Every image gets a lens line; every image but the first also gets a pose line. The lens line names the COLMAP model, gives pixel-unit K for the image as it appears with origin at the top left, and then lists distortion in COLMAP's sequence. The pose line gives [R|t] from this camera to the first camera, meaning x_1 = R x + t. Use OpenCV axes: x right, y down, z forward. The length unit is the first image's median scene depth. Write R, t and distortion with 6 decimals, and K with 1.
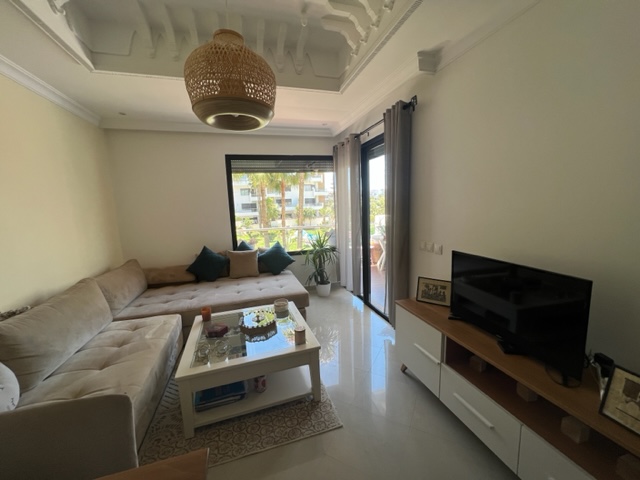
lens RADIAL K [[252.6, 0, 320.0], [0, 252.6, 240.0], [0, 0, 1]] dist [-0.000966, -0.000115]
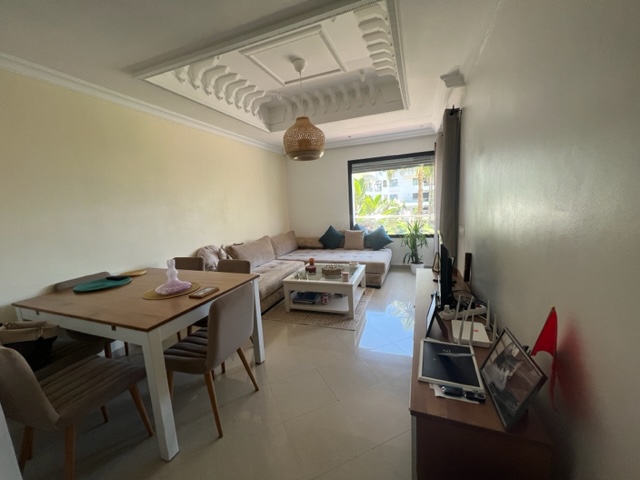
lens RADIAL K [[252.6, 0, 320.0], [0, 252.6, 240.0], [0, 0, 1]] dist [-0.000966, -0.000115]
pose [[0.793518, 0.084511, -0.602651, 0.398155], [-0.060403, 0.996358, 0.060187, 0.023316], [0.605542, -0.011358, 0.795732, -0.215809]]
